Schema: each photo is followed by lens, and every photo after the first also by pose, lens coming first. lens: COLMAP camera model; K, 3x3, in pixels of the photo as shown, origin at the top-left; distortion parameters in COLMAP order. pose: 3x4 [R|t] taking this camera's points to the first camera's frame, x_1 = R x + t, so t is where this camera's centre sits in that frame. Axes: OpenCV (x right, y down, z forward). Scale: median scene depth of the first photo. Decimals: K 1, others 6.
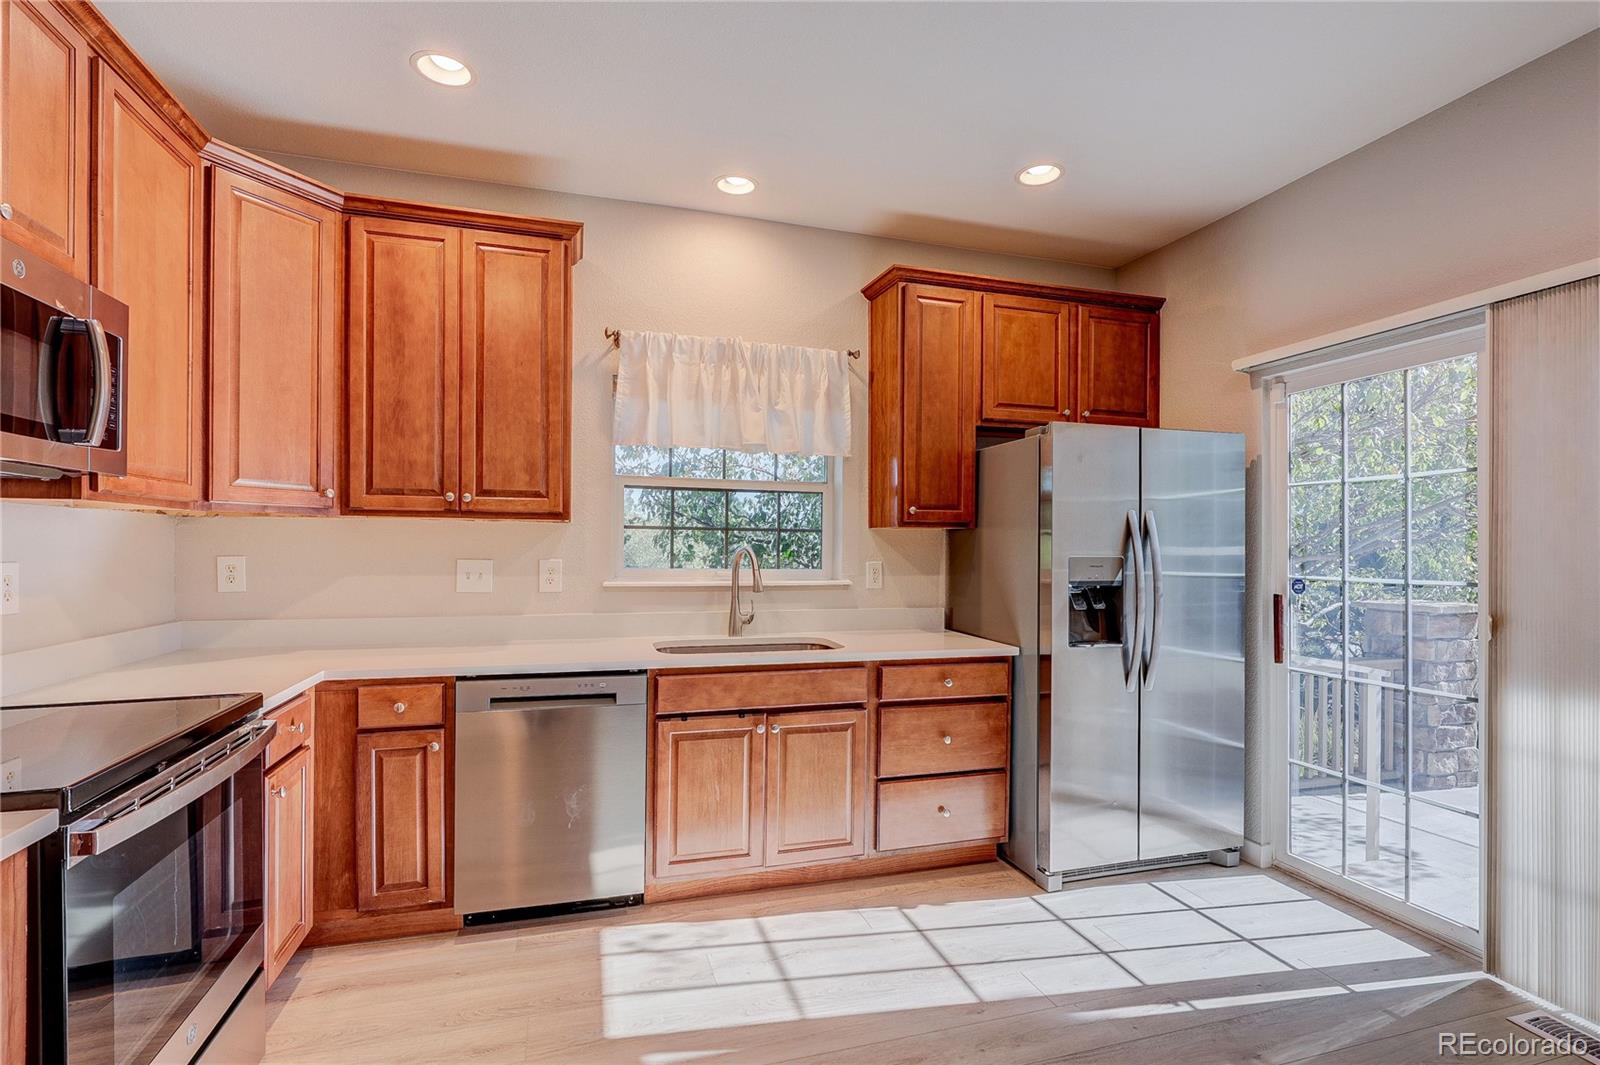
lens RADIAL K [[765.5, 0, 803.3], [0, 765.5, 550.5], [0, 0, 1]] dist [-0.001748, 0.000394]
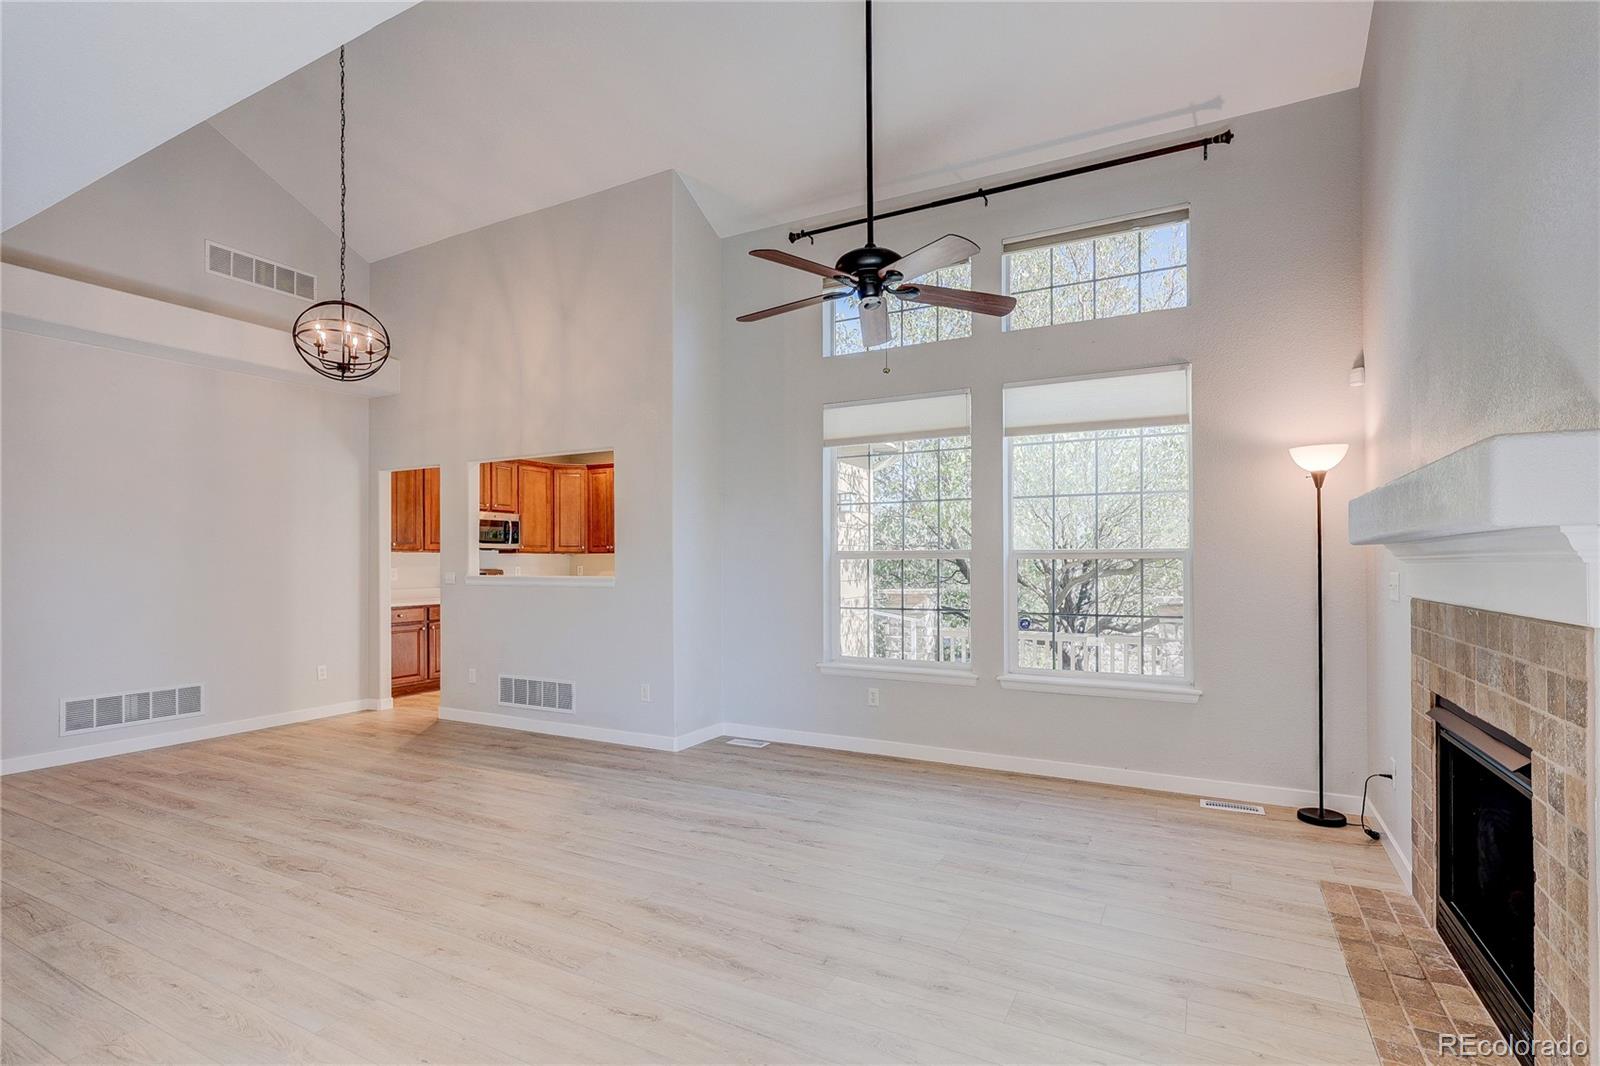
lens RADIAL K [[757.4, 0, 803.6], [0, 757.4, 563.8], [0, 0, 1]] dist [-0.012646, 0.000540]
pose [[0.706420, -0.010108, -0.707720, 2.533653], [0.007493, 0.999949, -0.006802, 0.032906], [0.707753, -0.000498, 0.706460, -0.767682]]
